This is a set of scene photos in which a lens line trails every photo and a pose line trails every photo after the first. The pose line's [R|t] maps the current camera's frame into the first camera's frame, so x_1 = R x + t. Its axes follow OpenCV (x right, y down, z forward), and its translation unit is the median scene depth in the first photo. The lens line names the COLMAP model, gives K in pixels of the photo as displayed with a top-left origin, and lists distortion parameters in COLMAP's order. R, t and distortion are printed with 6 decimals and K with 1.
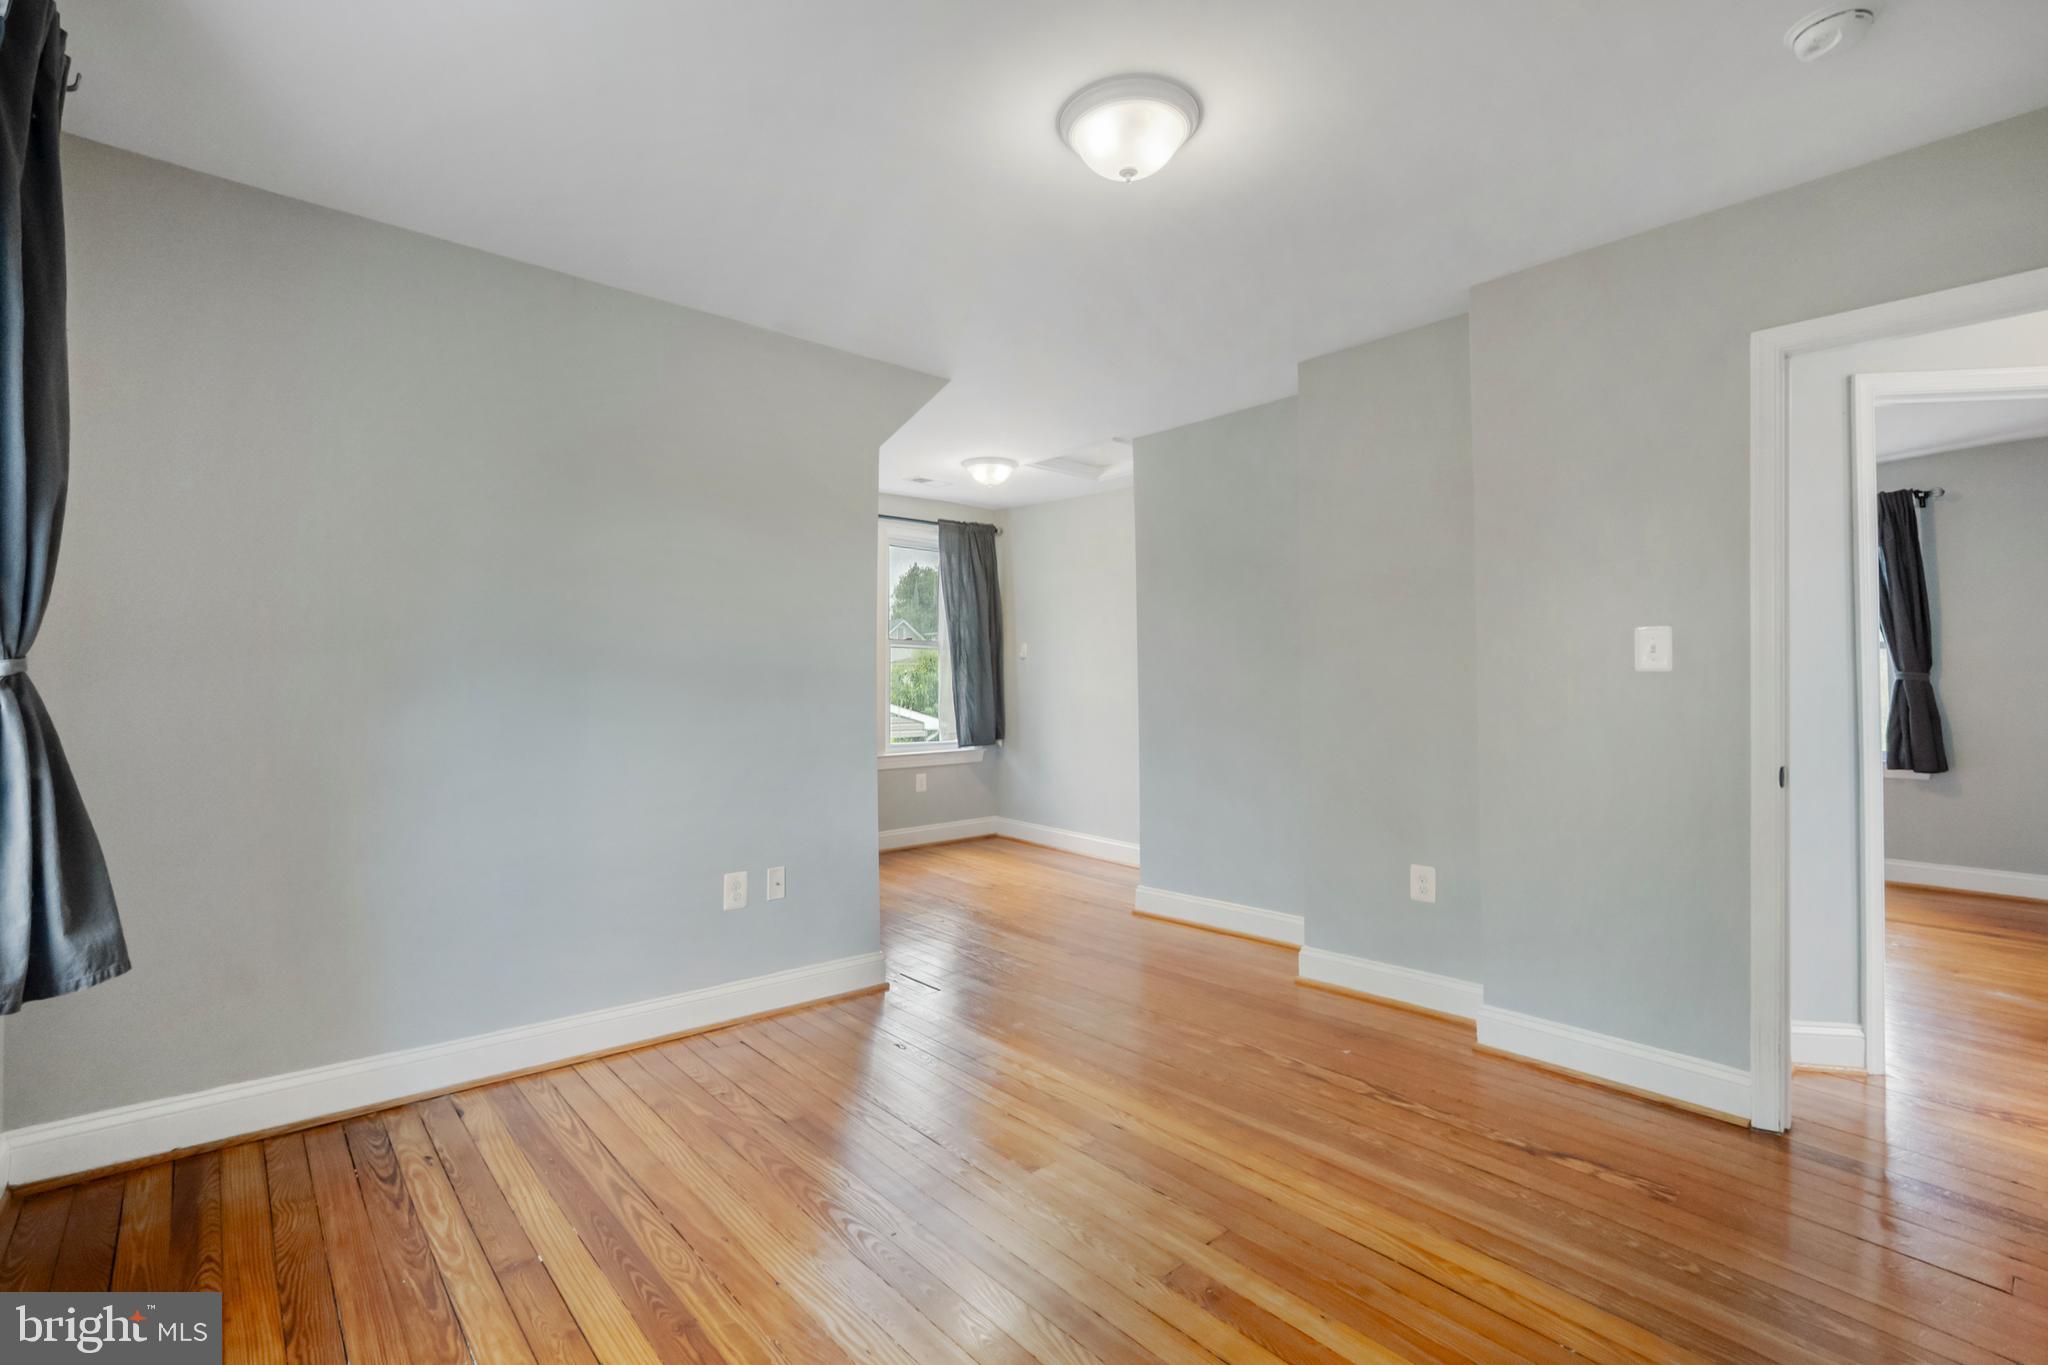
lens RADIAL K [[886.1, 0, 1024.0], [0, 886.1, 682.5], [0, 0, 1]] dist [-0.014711, 0.000372]
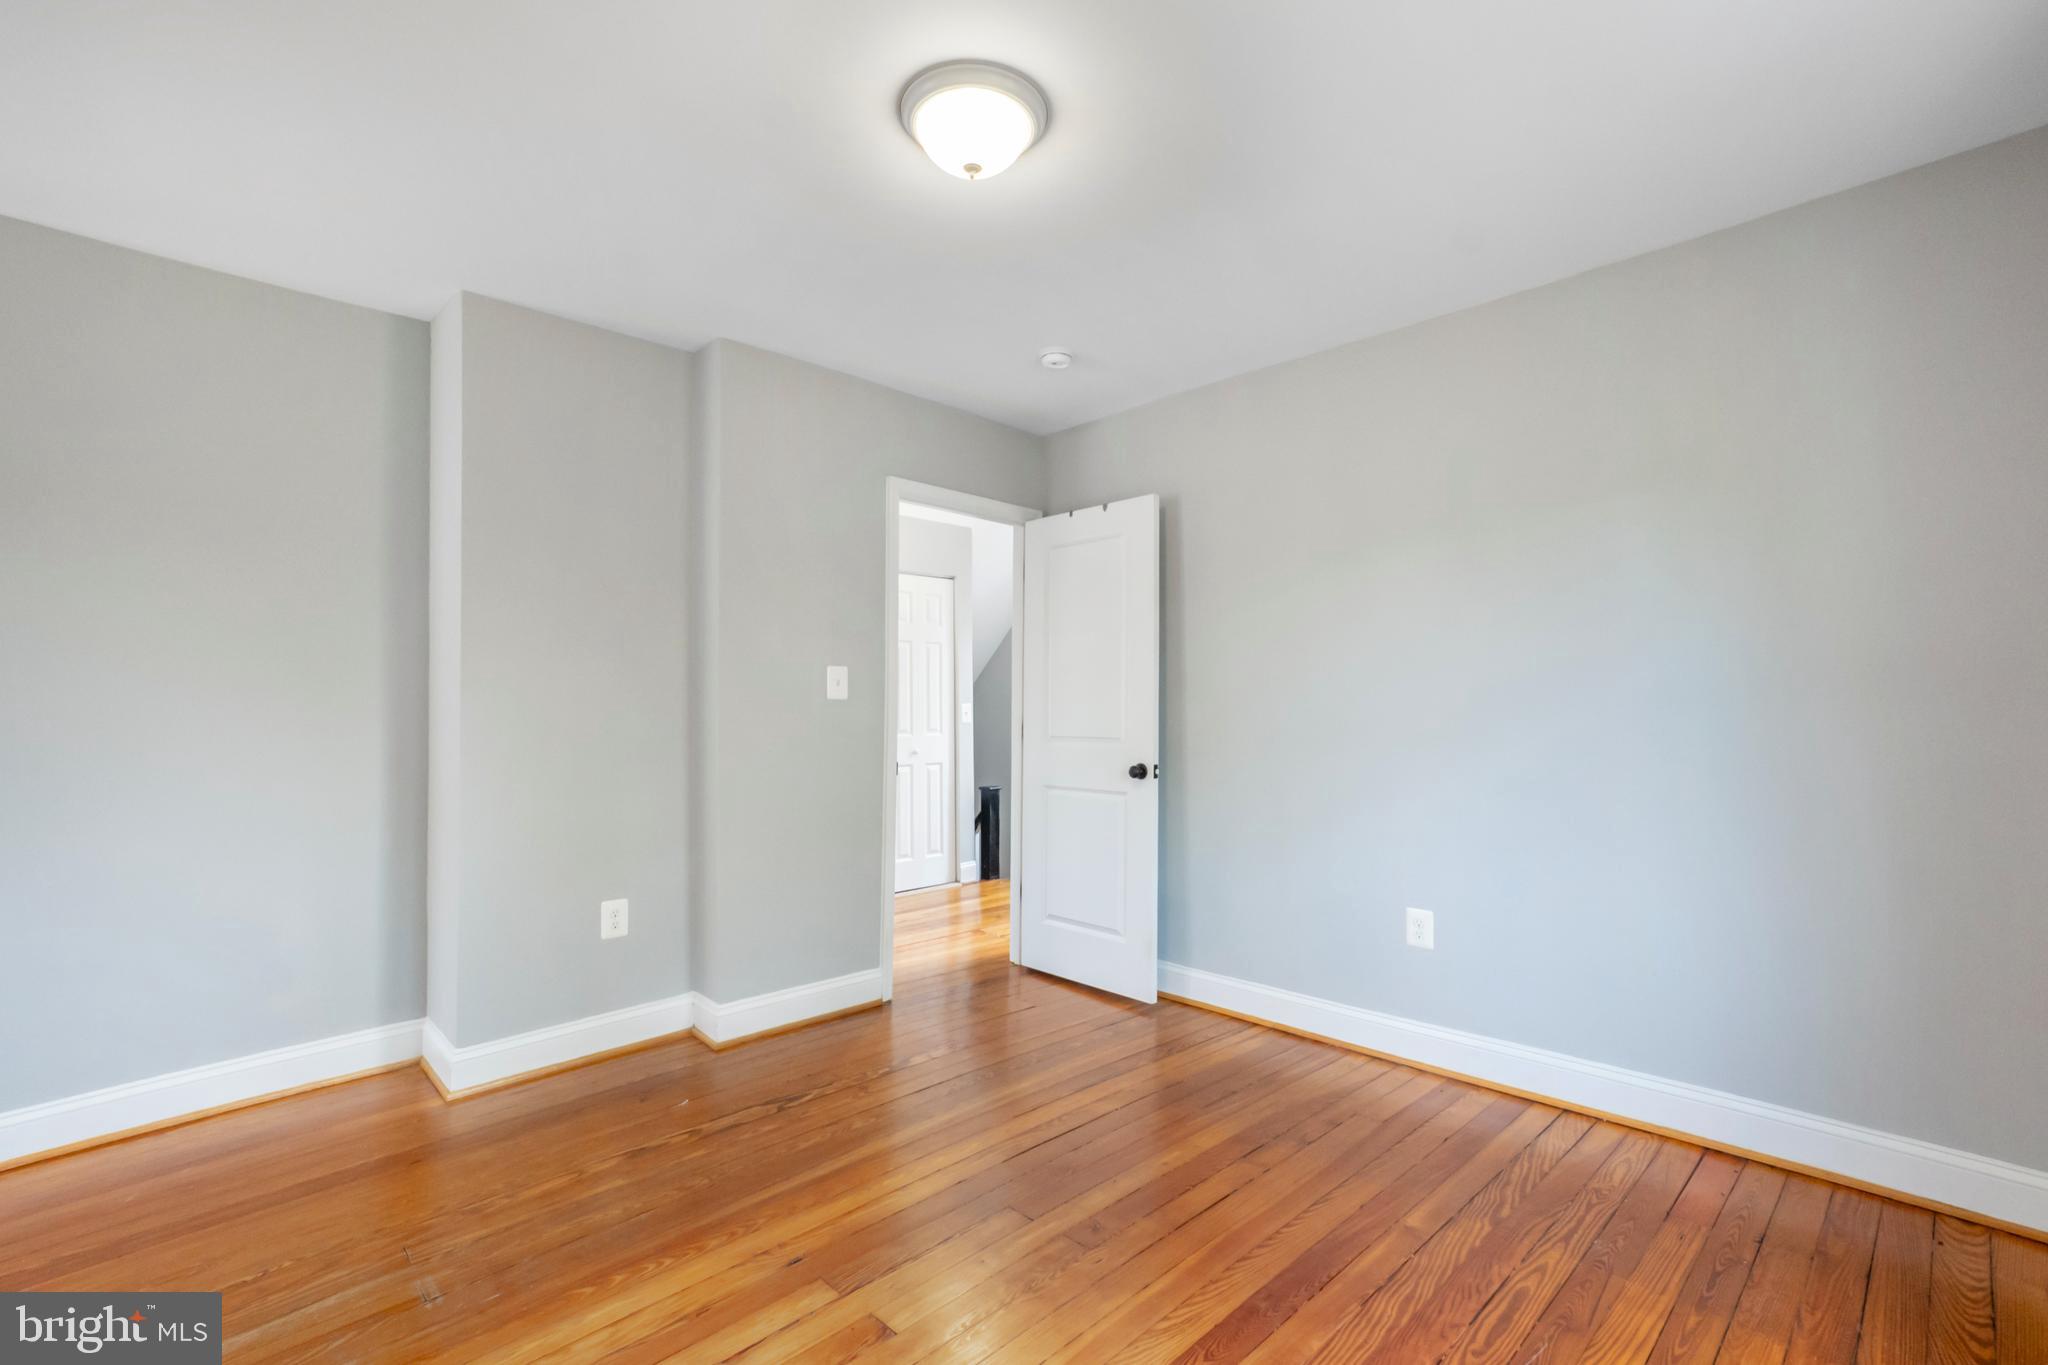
lens RADIAL K [[896.1, 0, 1020.2], [0, 896.1, 699.9], [0, 0, 1]] dist [0.000220, 0.000021]
pose [[-0.022799, 0.010035, 0.999690, -0.697927], [-0.007087, 0.999923, -0.010199, -0.000093], [-0.999715, -0.007317, -0.022726, 0.788732]]
